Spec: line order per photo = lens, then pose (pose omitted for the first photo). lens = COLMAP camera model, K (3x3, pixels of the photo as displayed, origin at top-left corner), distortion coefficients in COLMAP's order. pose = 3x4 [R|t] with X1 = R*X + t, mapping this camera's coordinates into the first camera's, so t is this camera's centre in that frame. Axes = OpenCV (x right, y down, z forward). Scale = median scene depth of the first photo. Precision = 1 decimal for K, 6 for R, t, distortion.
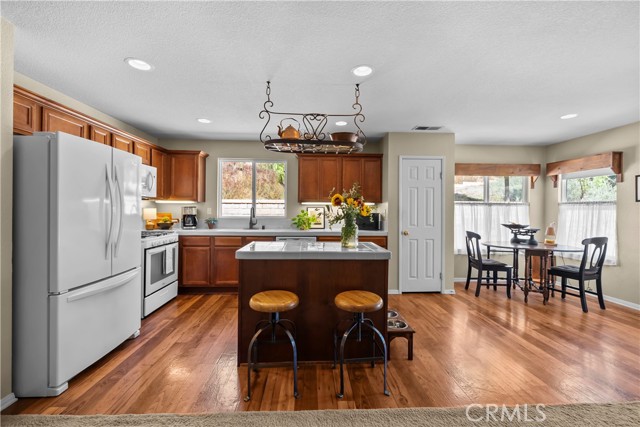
lens RADIAL K [[271.3, 0, 317.8], [0, 271.3, 210.1], [0, 0, 1]] dist [-0.001634, -0.000736]
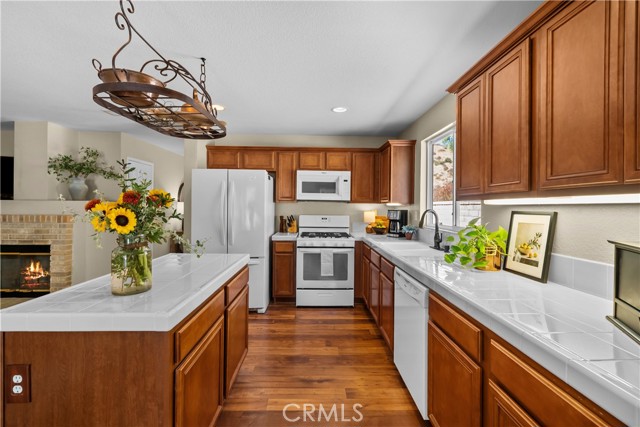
lens RADIAL K [[271.3, 0, 317.8], [0, 271.3, 205.3], [0, 0, 1]] dist [-0.001634, -0.000736]
pose [[-0.020102, -0.012667, -0.999718, 0.388448], [-0.013467, 0.999832, -0.012397, -0.014004], [0.999707, 0.013214, -0.020269, 0.845091]]
